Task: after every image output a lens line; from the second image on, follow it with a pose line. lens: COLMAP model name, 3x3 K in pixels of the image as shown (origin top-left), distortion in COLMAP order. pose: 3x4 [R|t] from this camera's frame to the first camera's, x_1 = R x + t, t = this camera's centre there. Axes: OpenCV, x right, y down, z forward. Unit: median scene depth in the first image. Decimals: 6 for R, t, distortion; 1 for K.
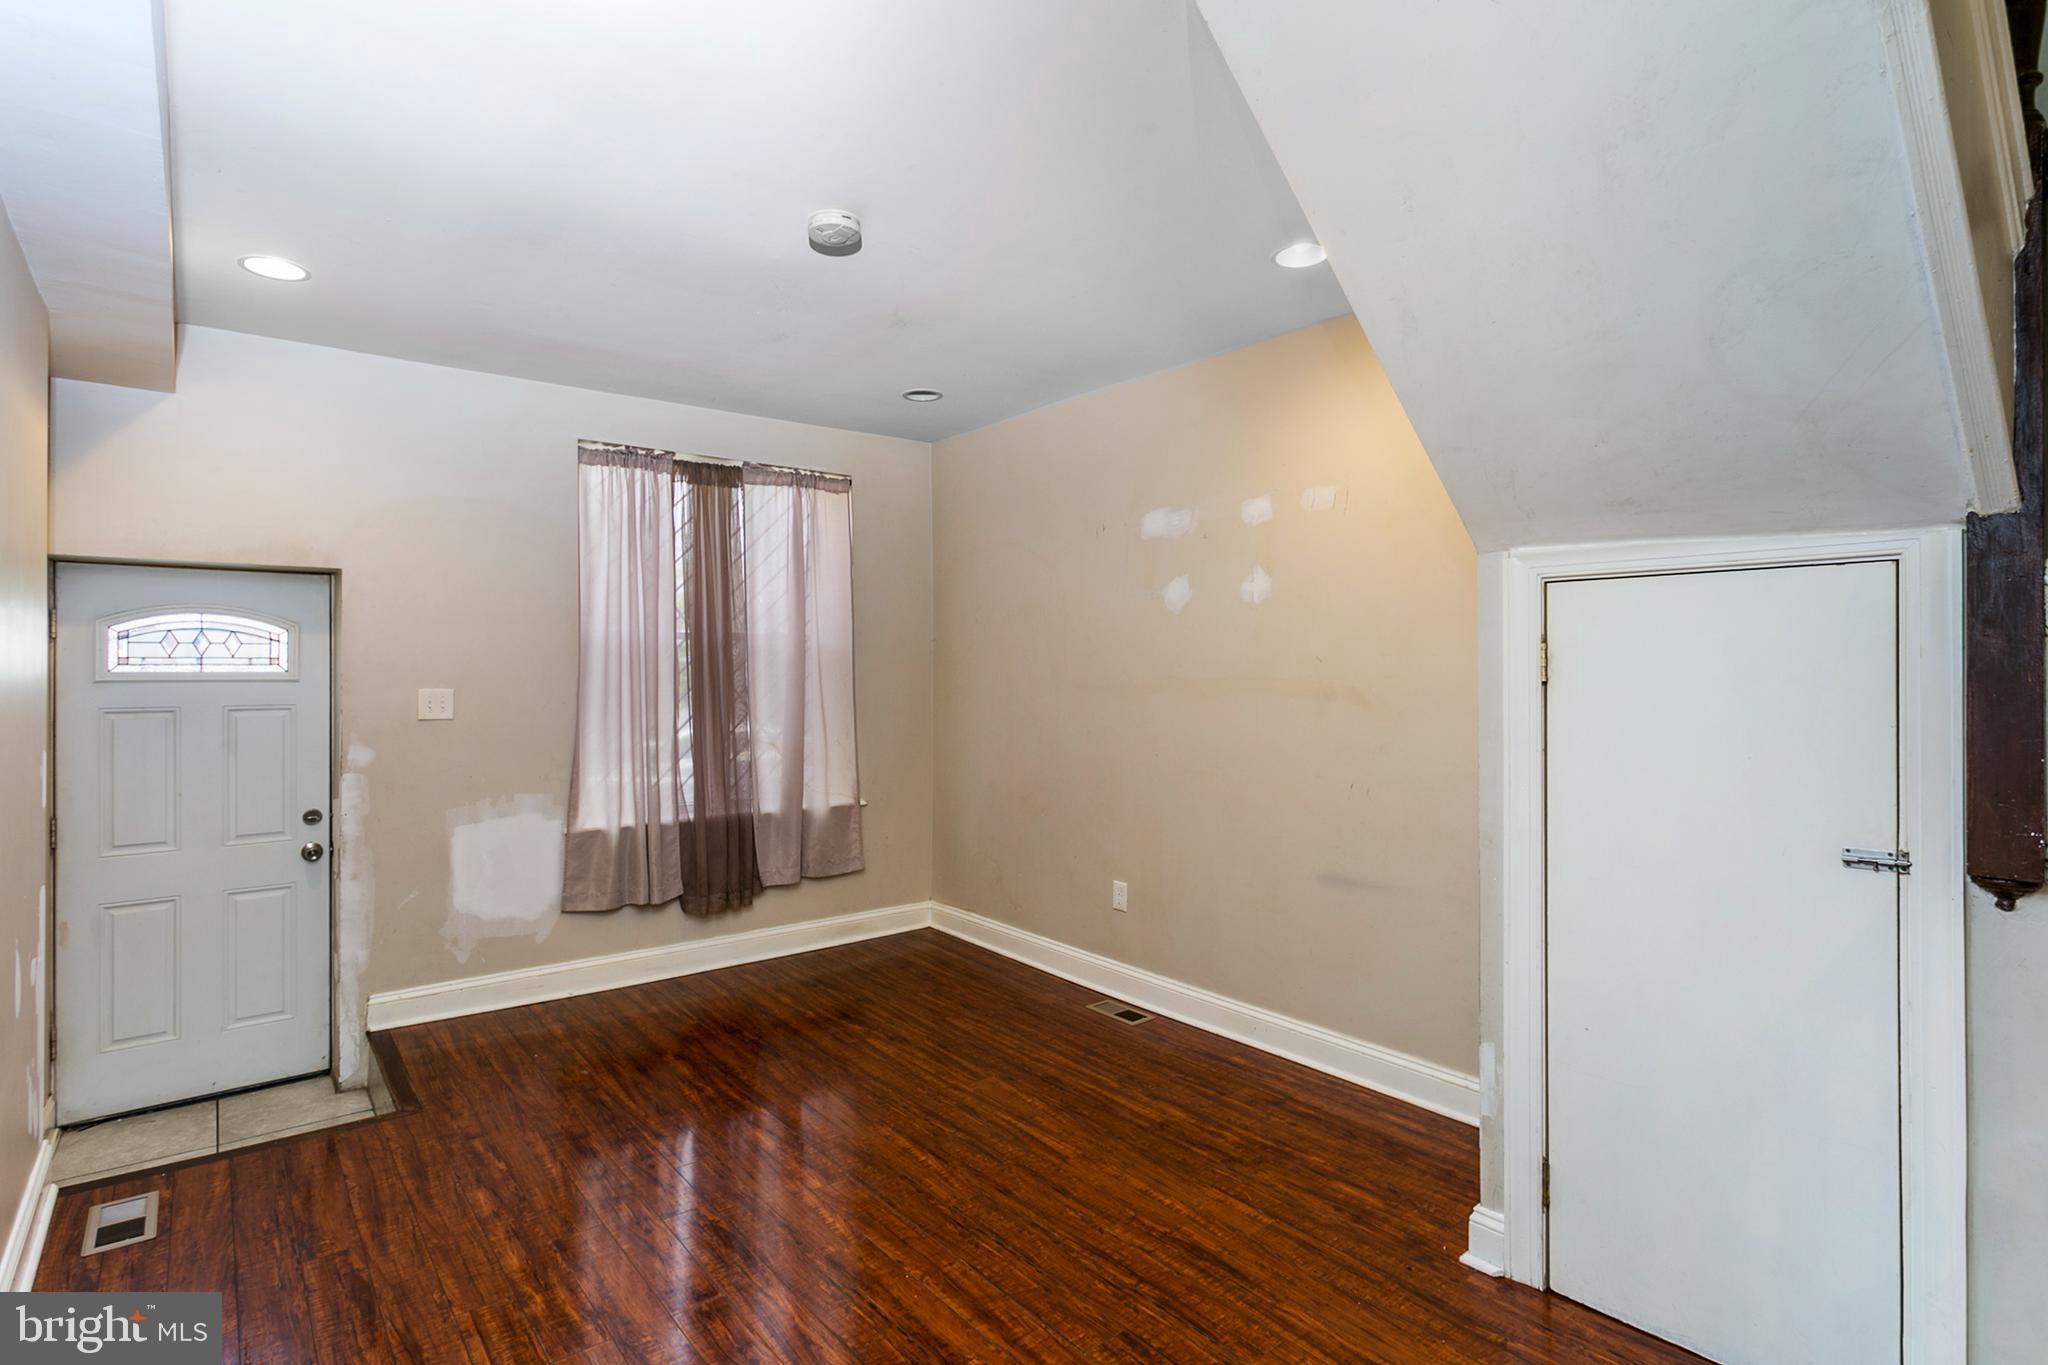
lens RADIAL K [[994.3, 0, 1011.2], [0, 994.3, 676.2], [0, 0, 1]] dist [0.005107, 0.000410]
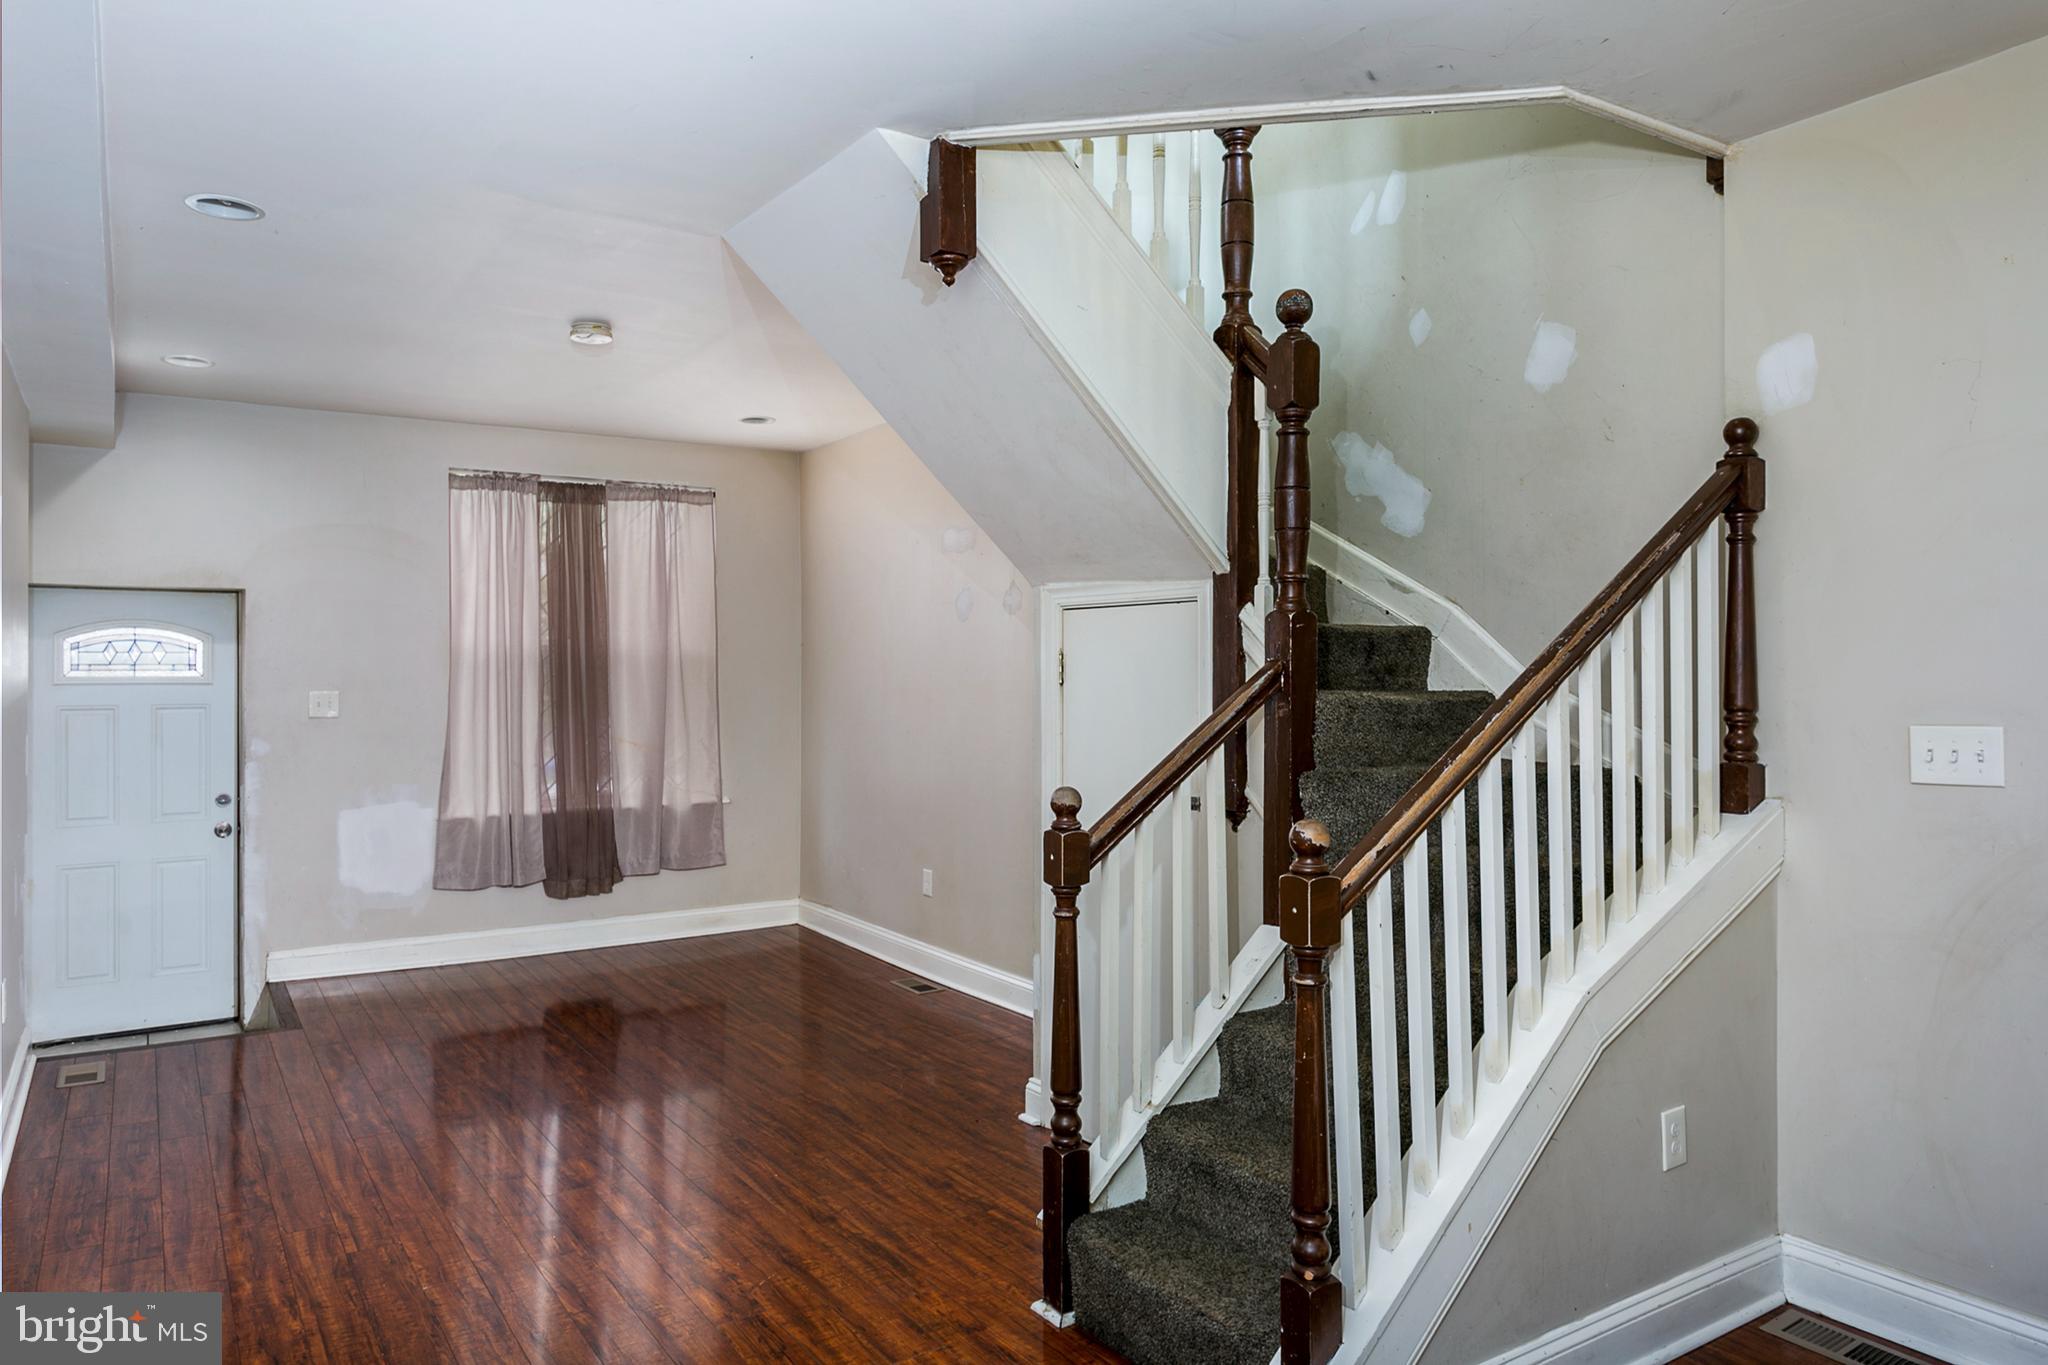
lens RADIAL K [[1322.8, 0, 1024.0], [0, 1322.8, 682.5], [0, 0, 1]] dist [0.003472, 0.000613]
pose [[0.995849, 0.000405, -0.091025, 0.339821], [-0.000274, 0.999999, 0.001457, 0.000617], [0.091025, -0.001426, 0.995848, -0.417411]]
